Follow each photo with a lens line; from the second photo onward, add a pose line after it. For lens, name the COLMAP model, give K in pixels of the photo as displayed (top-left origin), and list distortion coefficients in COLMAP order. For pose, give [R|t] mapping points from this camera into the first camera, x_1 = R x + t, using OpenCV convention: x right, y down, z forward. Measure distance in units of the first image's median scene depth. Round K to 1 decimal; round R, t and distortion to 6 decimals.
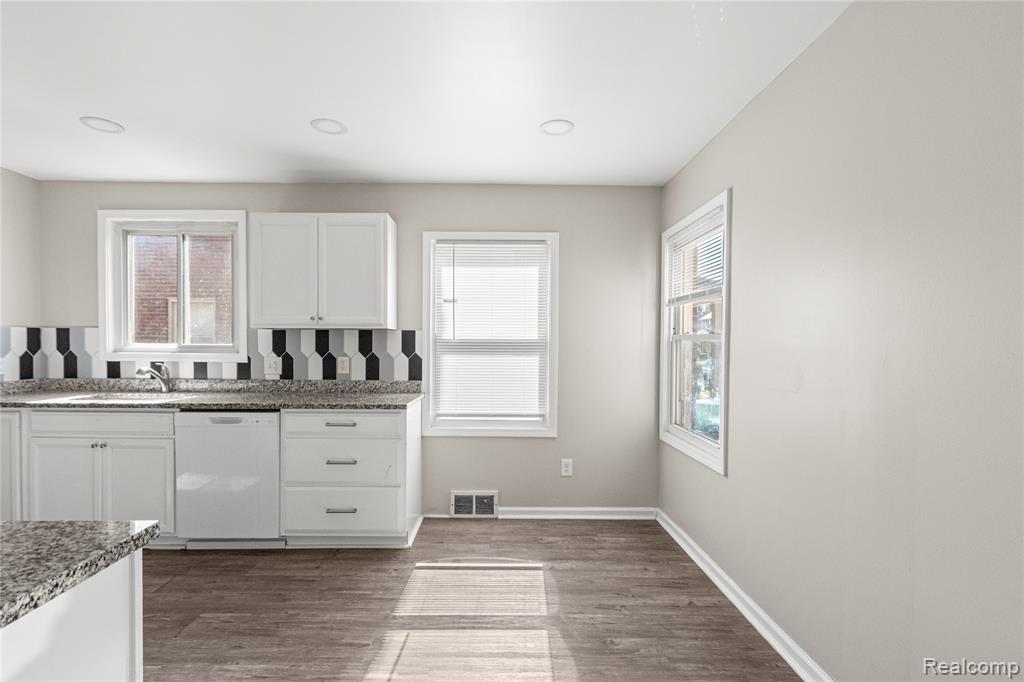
lens RADIAL K [[477.8, 0, 511.0], [0, 477.8, 347.2], [0, 0, 1]] dist [0.003987, -0.000272]
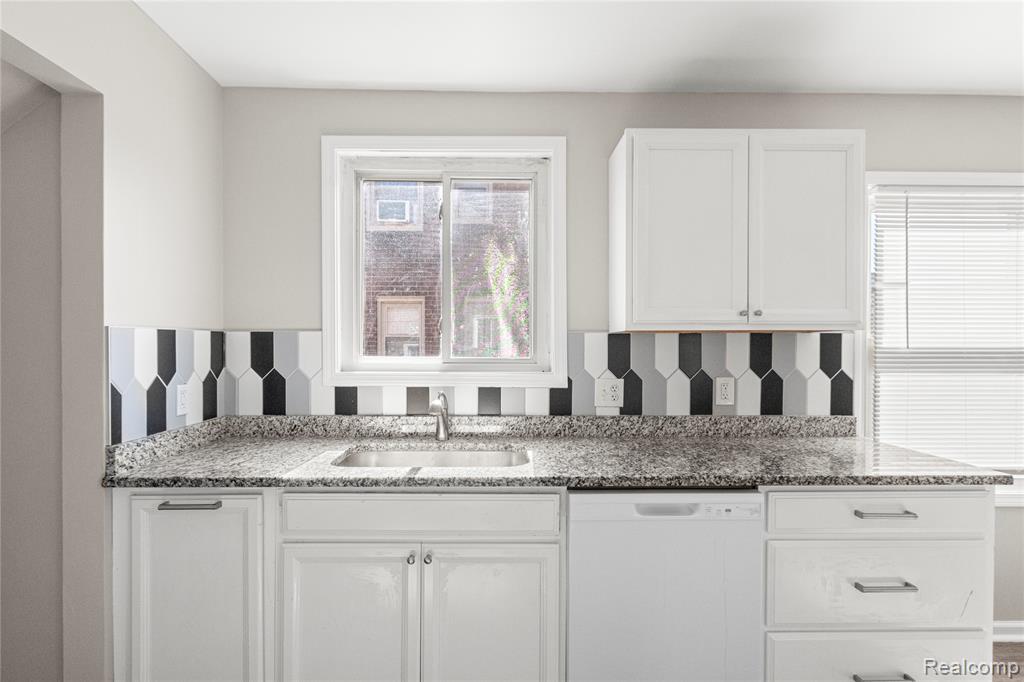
lens RADIAL K [[477.8, 0, 507.9], [0, 477.8, 344.2], [0, 0, 1]] dist [0.003987, -0.000272]
pose [[0.999889, -0.004530, 0.014164, -0.635299], [0.004736, 0.999883, -0.014545, -0.014484], [-0.014097, 0.014610, 0.999794, 0.396262]]
